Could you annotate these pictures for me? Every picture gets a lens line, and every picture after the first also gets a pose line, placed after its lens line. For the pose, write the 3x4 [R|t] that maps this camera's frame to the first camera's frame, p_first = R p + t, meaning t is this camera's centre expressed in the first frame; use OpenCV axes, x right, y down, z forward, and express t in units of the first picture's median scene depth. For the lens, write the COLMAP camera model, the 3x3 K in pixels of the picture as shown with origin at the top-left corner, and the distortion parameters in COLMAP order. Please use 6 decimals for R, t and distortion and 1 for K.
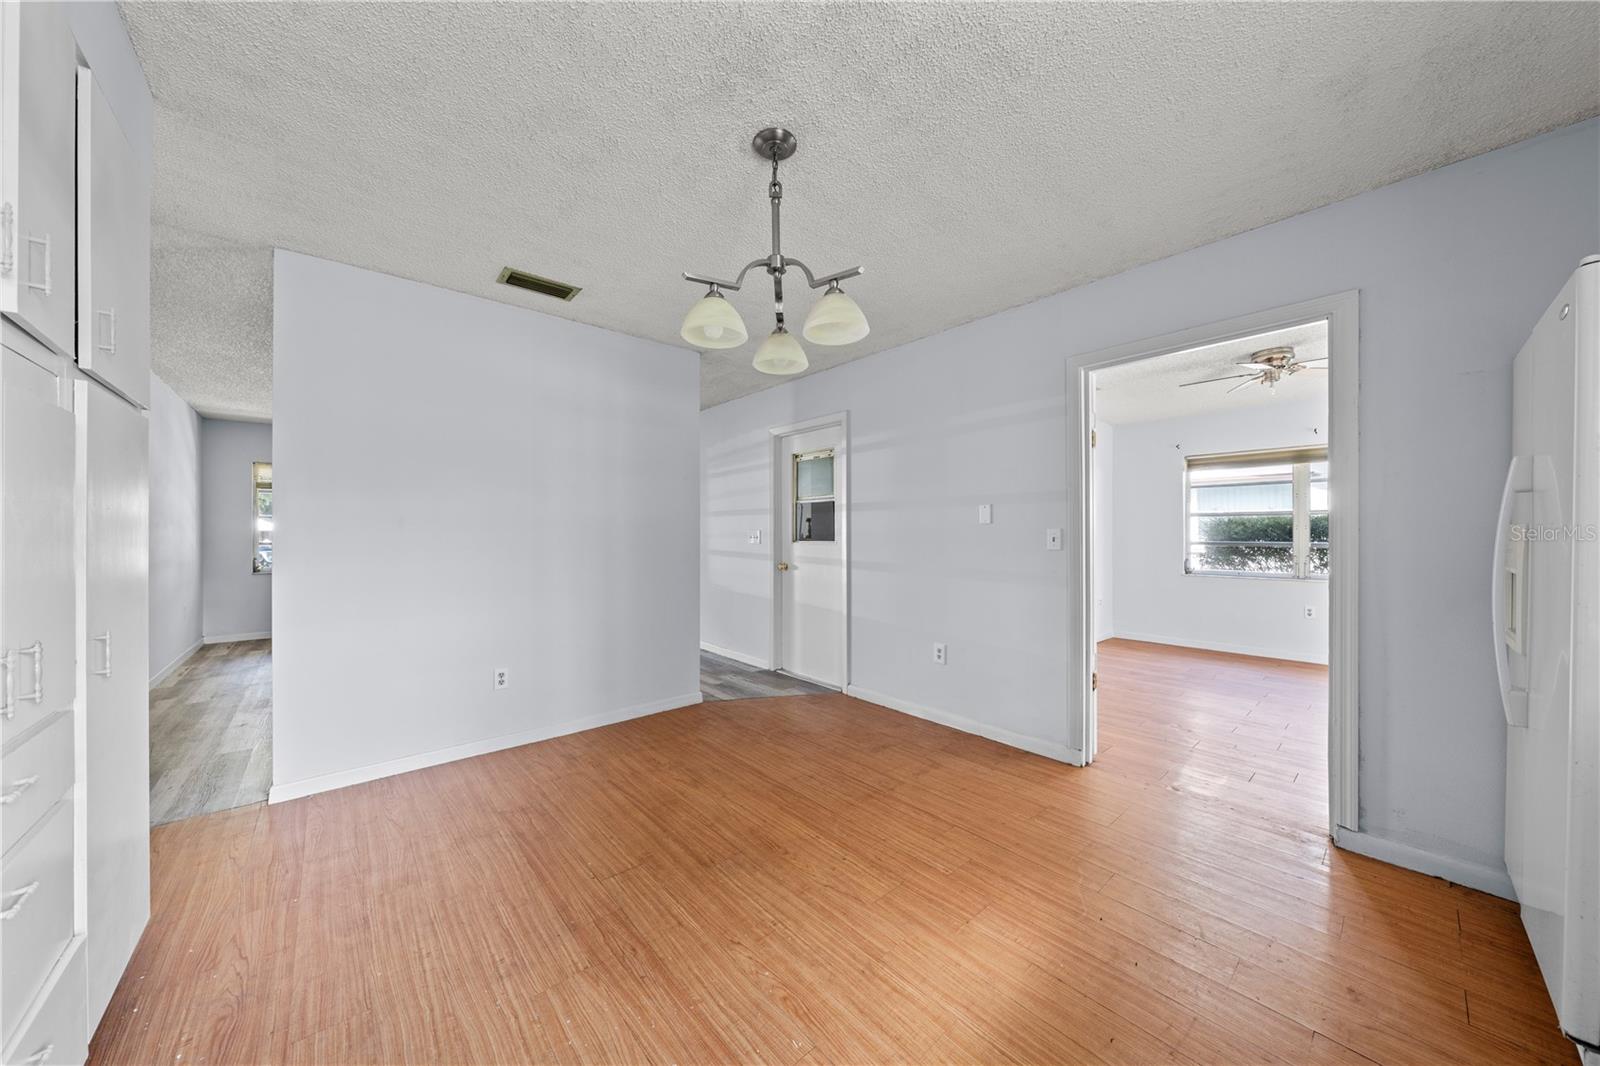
lens RADIAL K [[540.5, 0, 804.0], [0, 540.5, 530.4], [0, 0, 1]] dist [-0.003138, -0.000255]
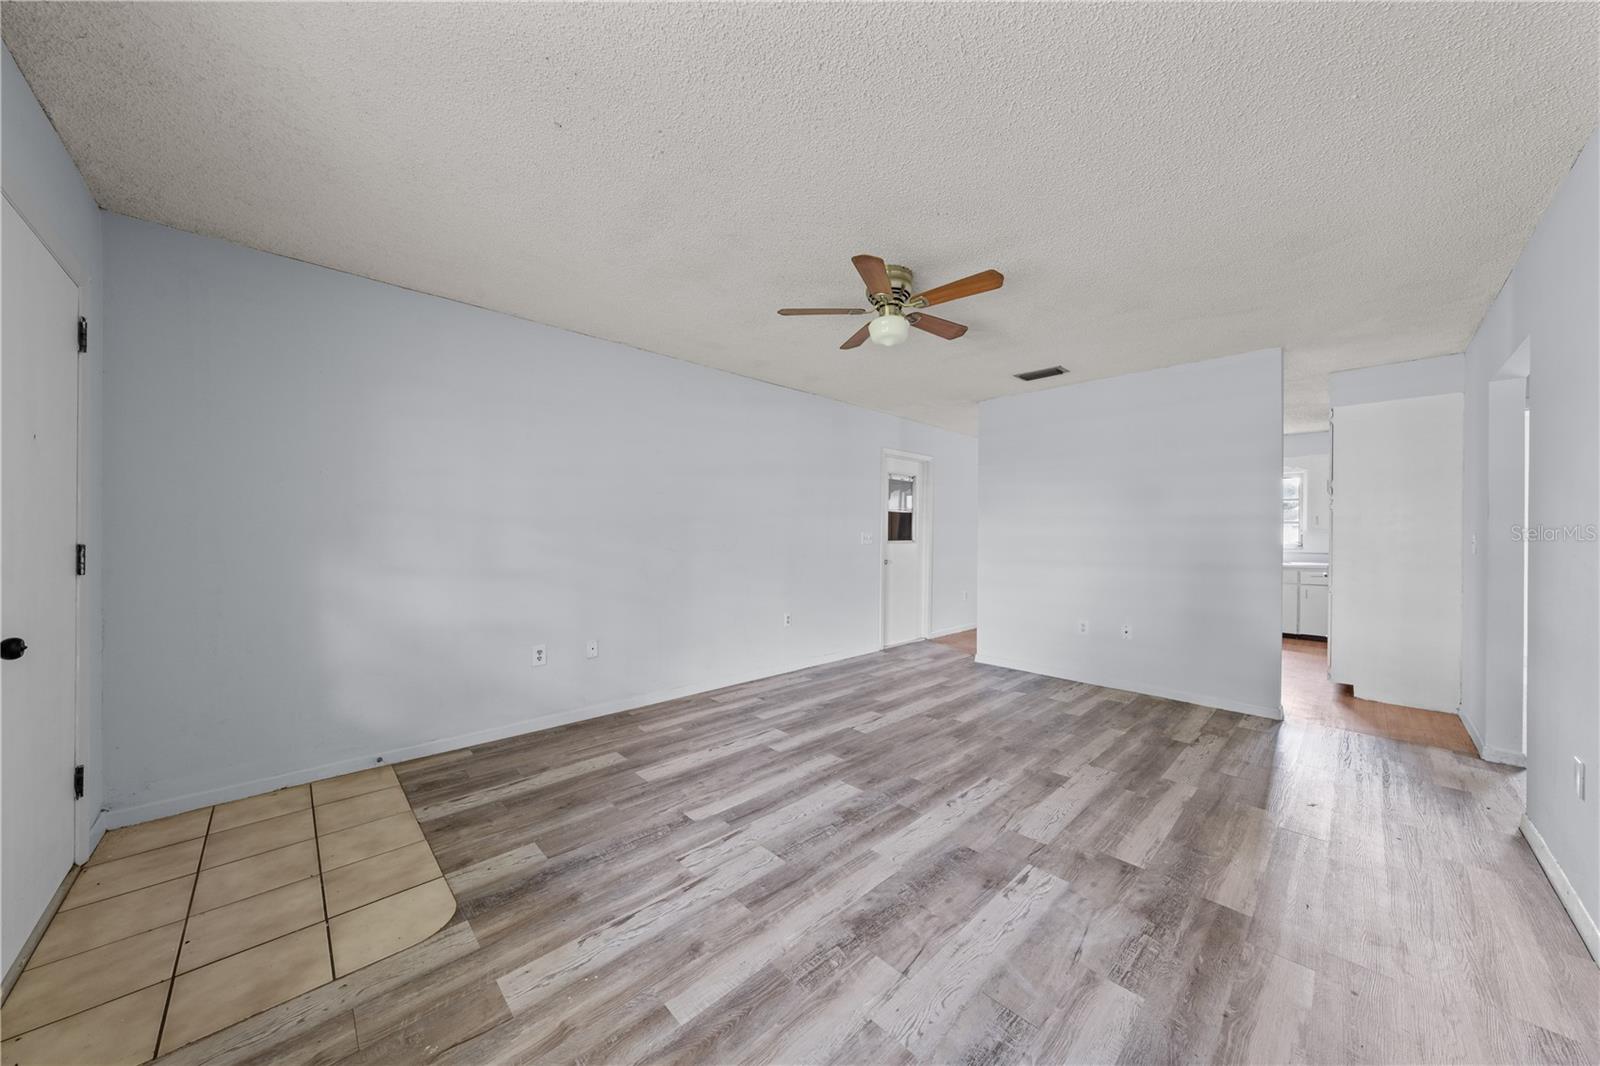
lens RADIAL K [[540.5, 0, 801.2], [0, 540.5, 534.6], [0, 0, 1]] dist [-0.003138, -0.000255]
pose [[-0.047018, -0.004647, 0.998883, -2.005961], [-0.014184, 0.999891, 0.003984, 0.004054], [-0.998793, -0.013981, -0.047079, 1.998210]]
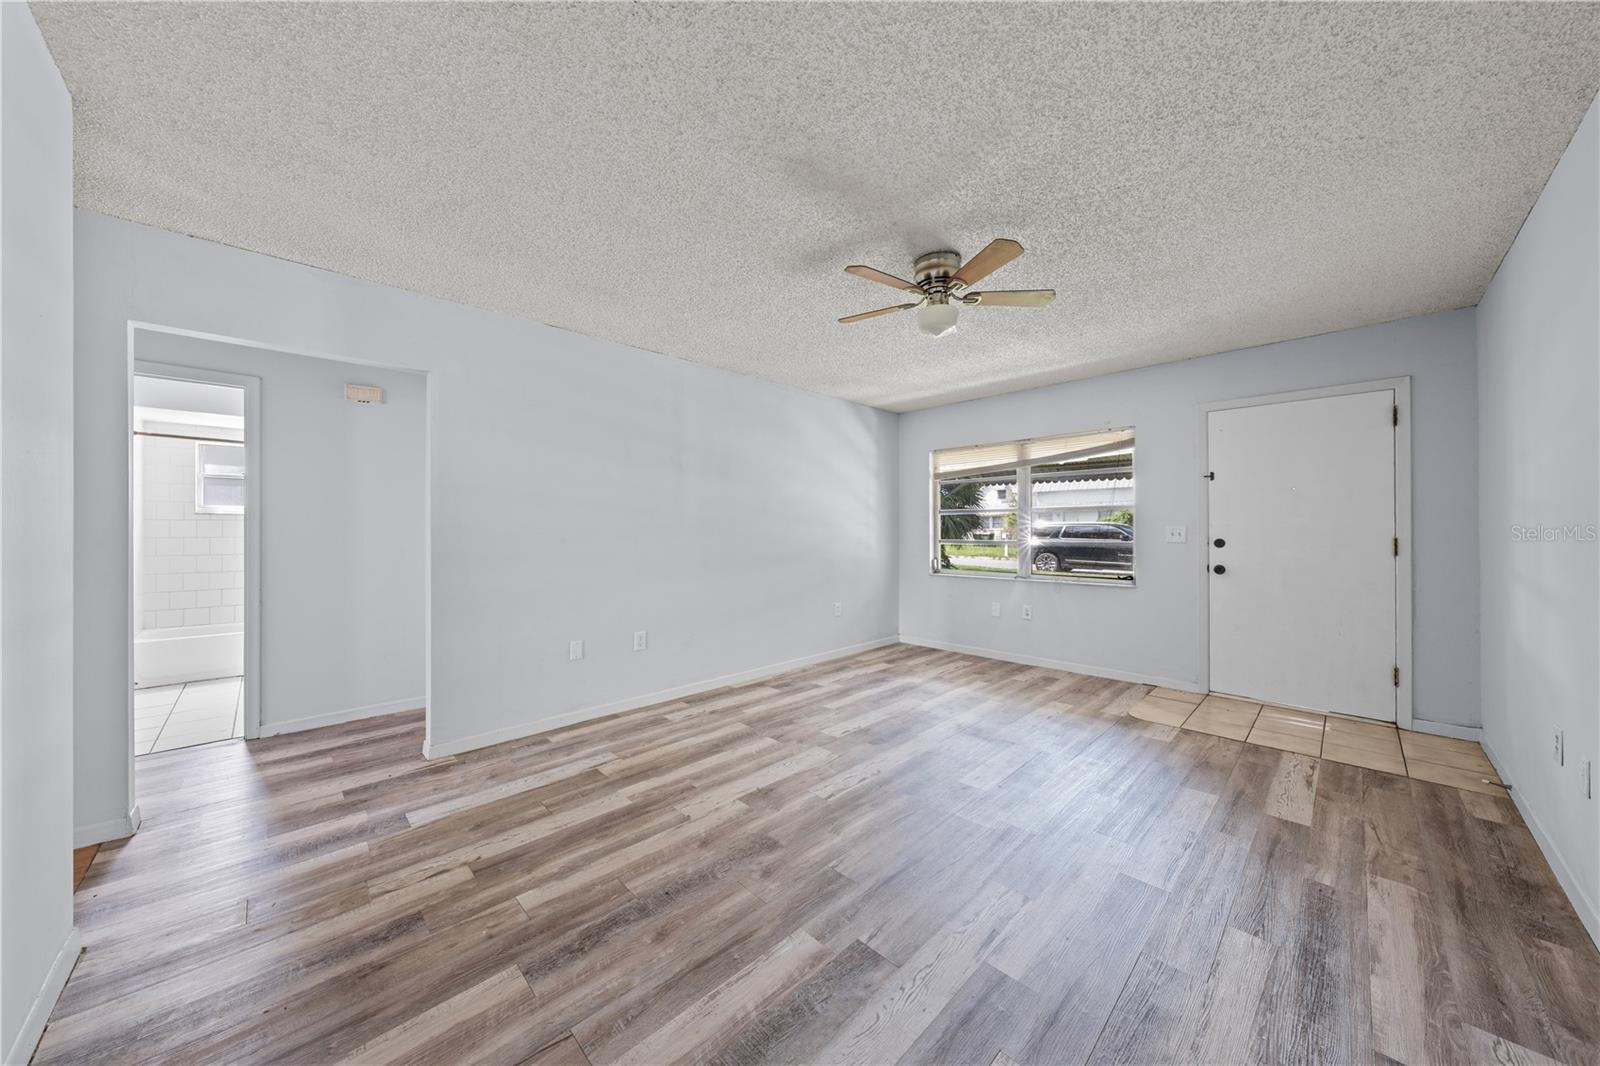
lens RADIAL K [[540.5, 0, 805.7], [0, 540.5, 528.0], [0, 0, 1]] dist [-0.003138, -0.000255]
pose [[0.061694, -0.001247, -0.998094, -0.269709], [0.009609, 0.999954, -0.000655, -0.000138], [0.998049, -0.009550, 0.061703, 1.548009]]
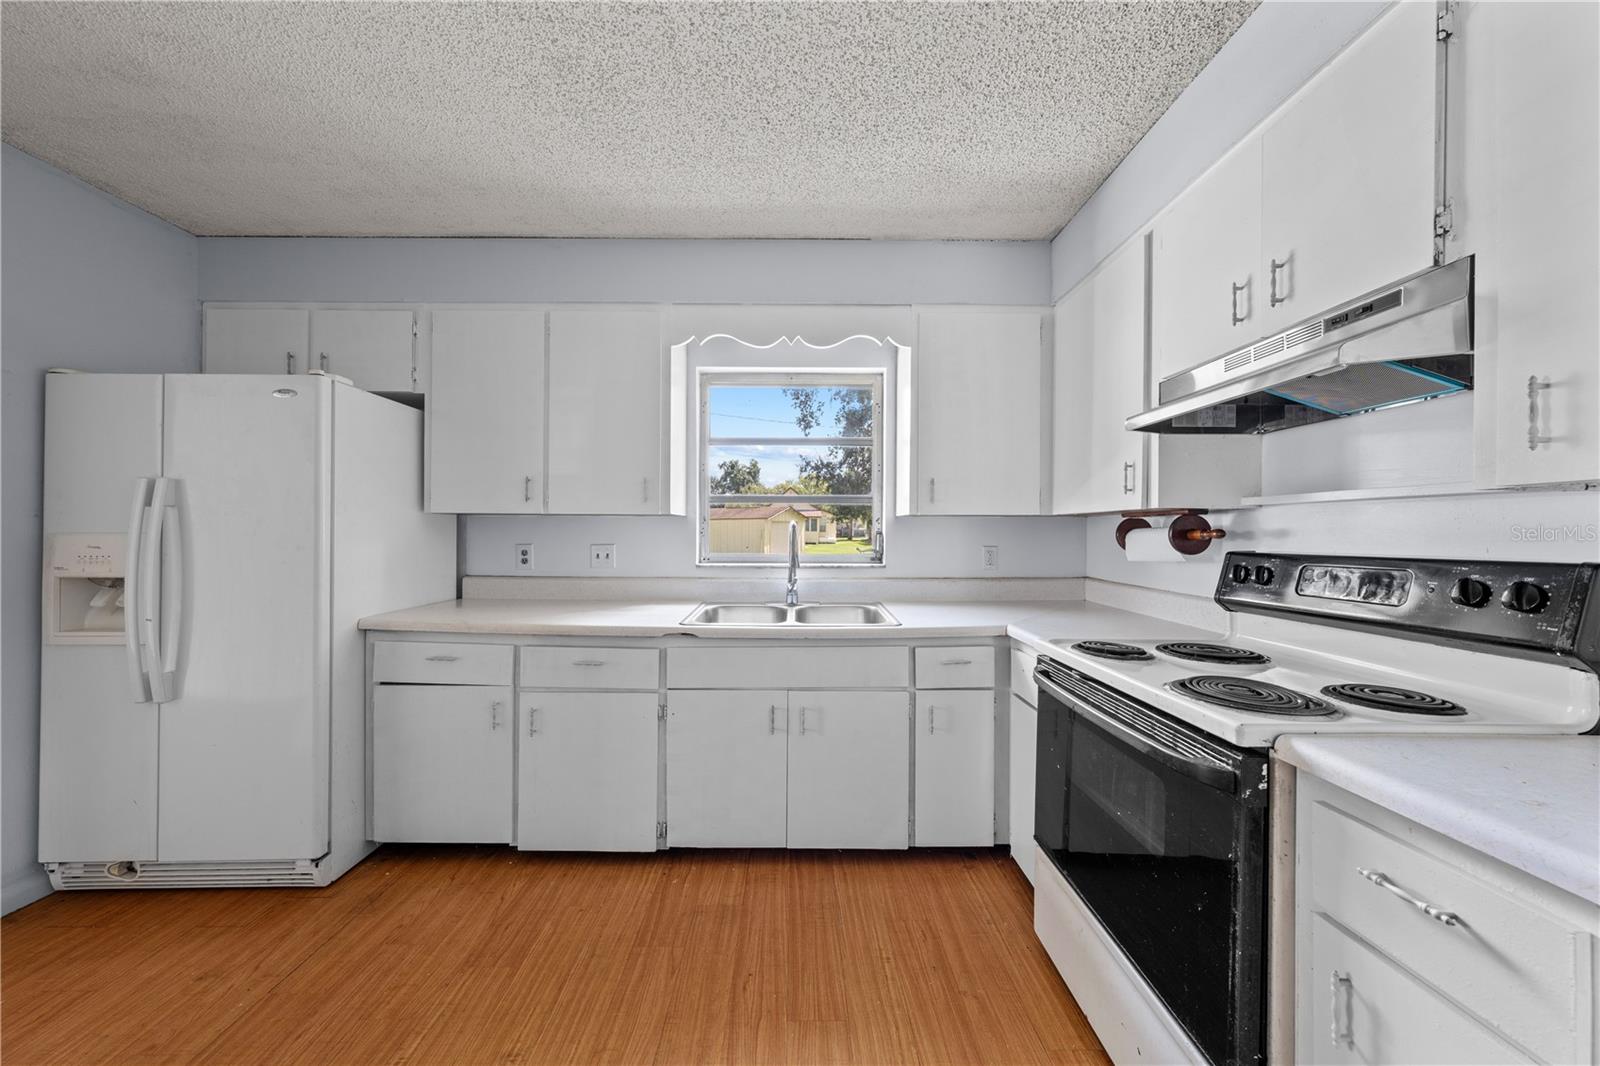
lens RADIAL K [[540.5, 0, 800.7], [0, 540.5, 530.3], [0, 0, 1]] dist [-0.003138, -0.000255]
pose [[-0.755187, -0.002399, 0.655505, -0.270098], [-0.007459, 0.999960, -0.004933, -0.012336], [-0.655467, -0.008615, -0.755175, 0.499513]]
